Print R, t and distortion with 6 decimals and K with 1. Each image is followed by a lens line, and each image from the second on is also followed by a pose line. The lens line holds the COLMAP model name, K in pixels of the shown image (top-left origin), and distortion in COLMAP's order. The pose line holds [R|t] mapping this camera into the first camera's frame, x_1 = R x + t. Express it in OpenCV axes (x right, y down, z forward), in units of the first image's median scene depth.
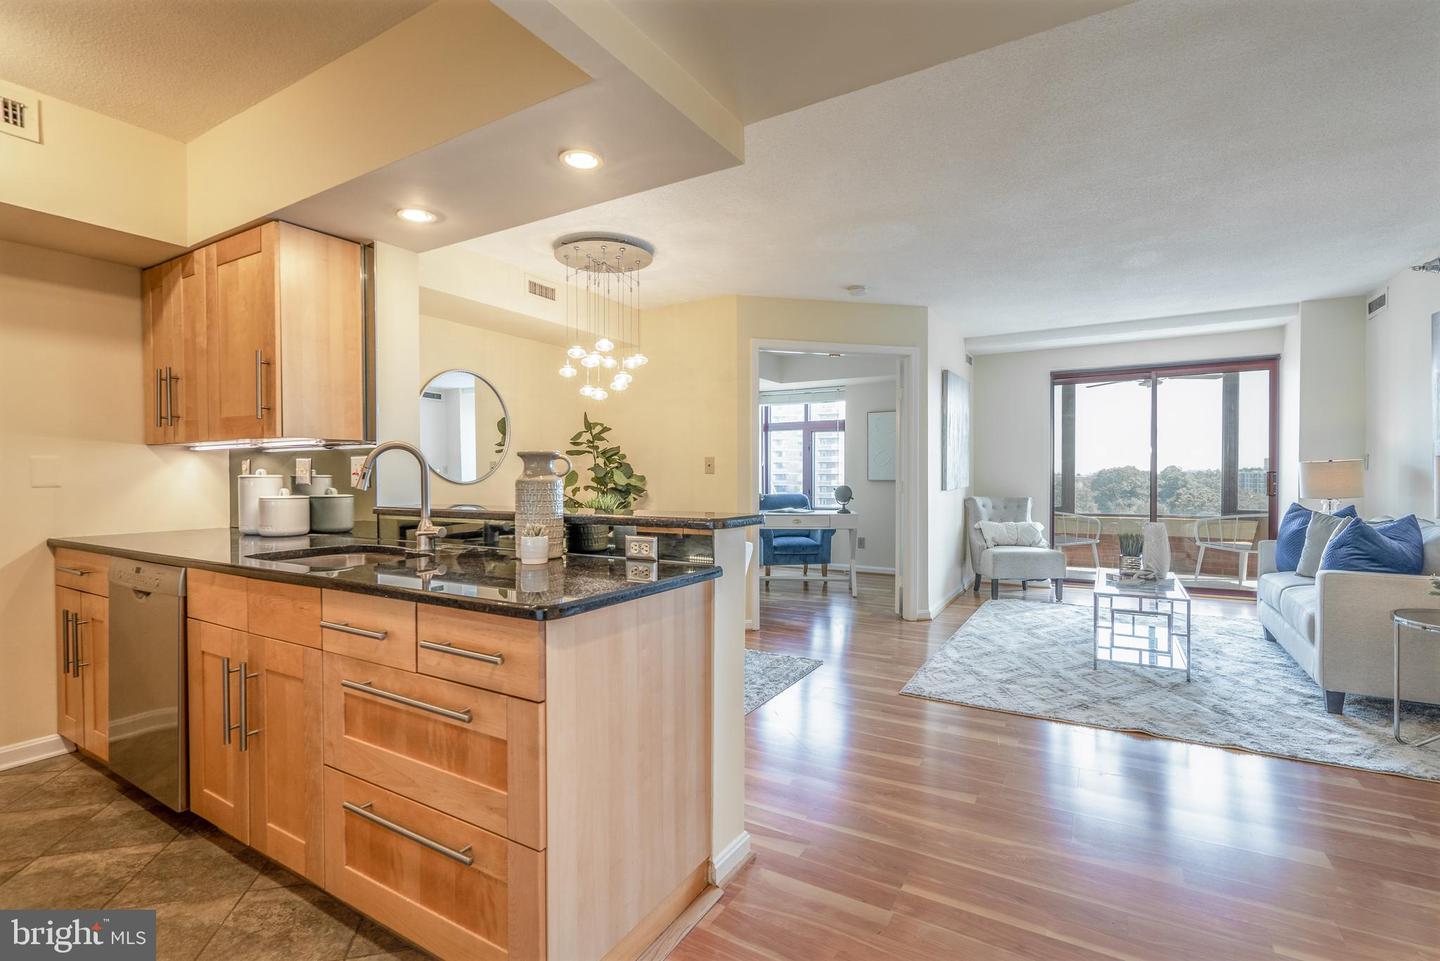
lens RADIAL K [[654.3, 0, 721.1], [0, 654.3, 495.2], [0, 0, 1]] dist [-0.001705, 0.000479]
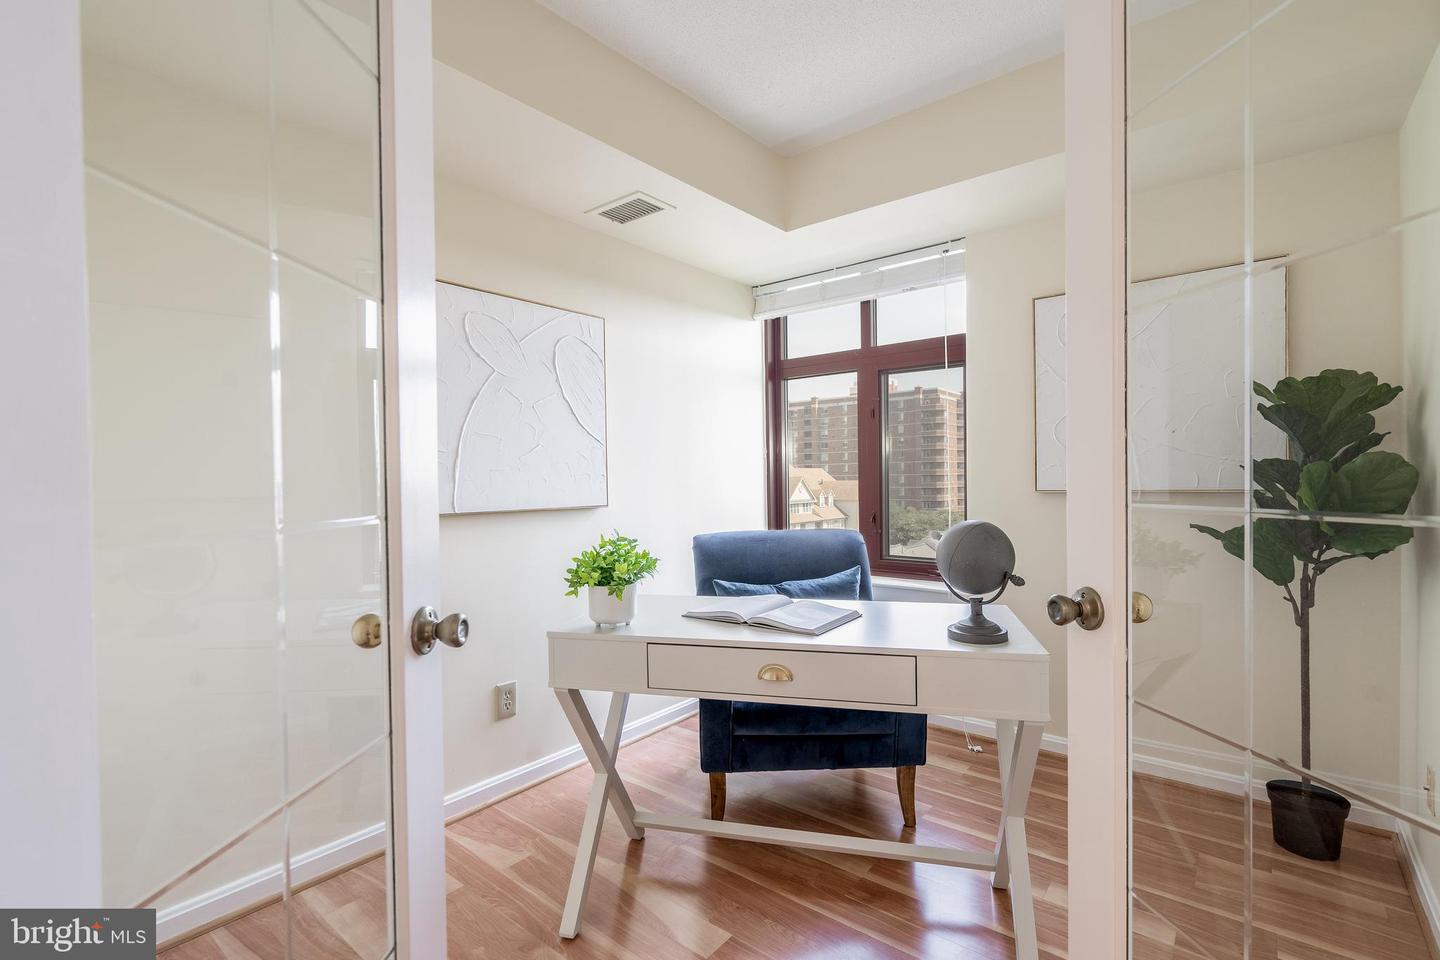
lens RADIAL K [[659.3, 0, 722.8], [0, 659.3, 500.0], [0, 0, 1]] dist [-0.001817, 0.000309]
pose [[0.989055, -0.006676, -0.147396, 0.241525], [0.006933, 0.999975, 0.001230, -0.044385], [0.147384, -0.002238, 0.989077, 1.372065]]
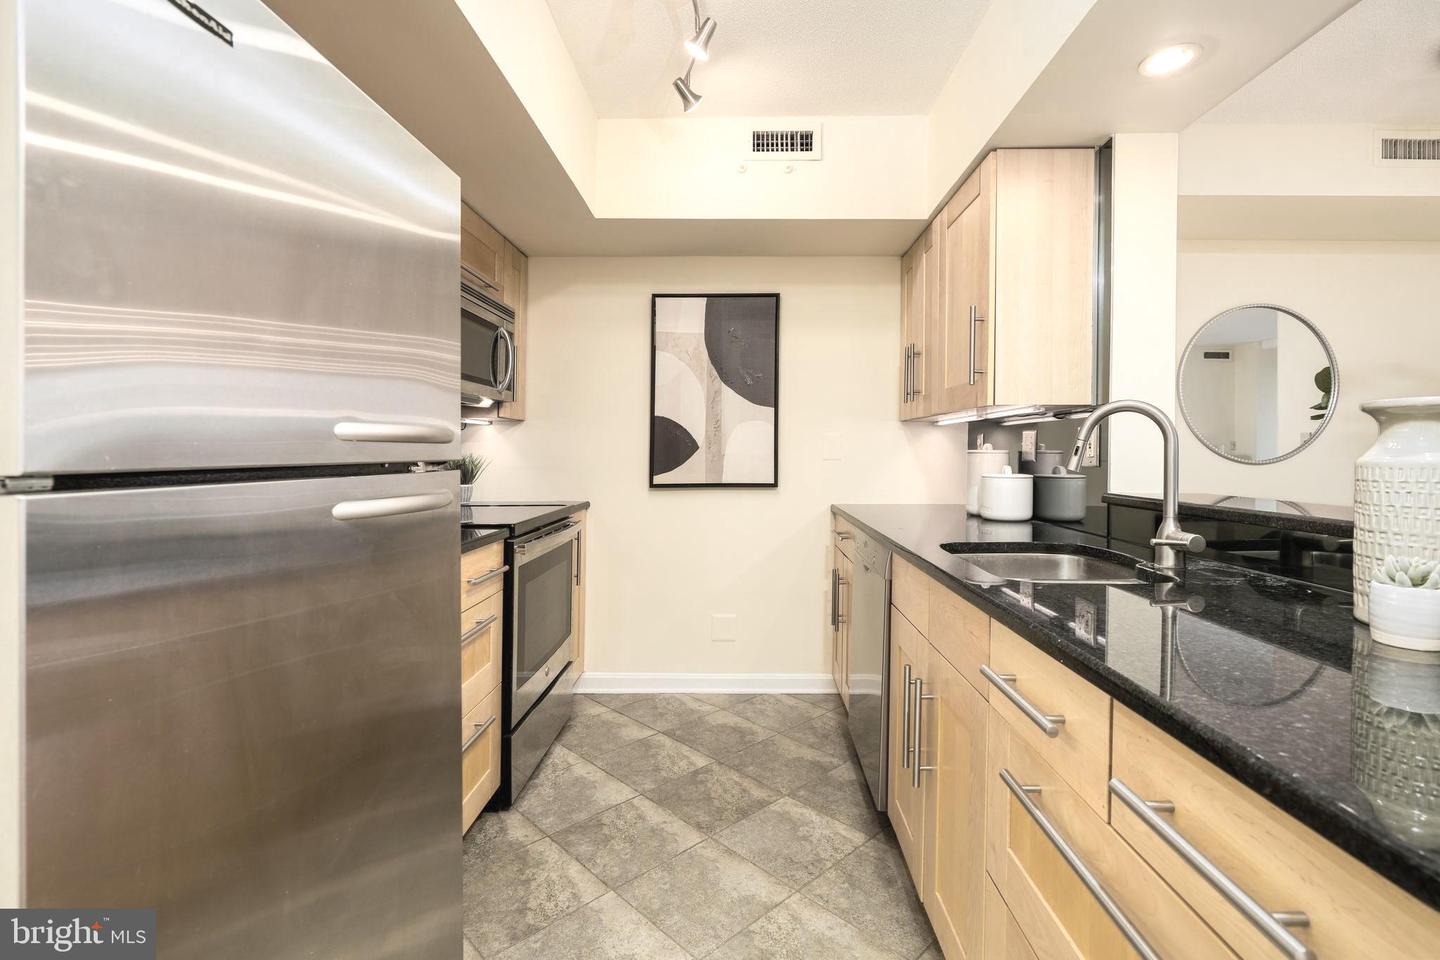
lens RADIAL K [[669.3, 0, 737.6], [0, 669.3, 451.5], [0, 0, 1]] dist [-0.003113, 0.000014]
pose [[0.504293, 0.004994, -0.863518, -0.066274], [-0.032169, 0.999398, -0.013006, -0.005036], [0.862933, 0.034337, 0.504150, 0.198225]]
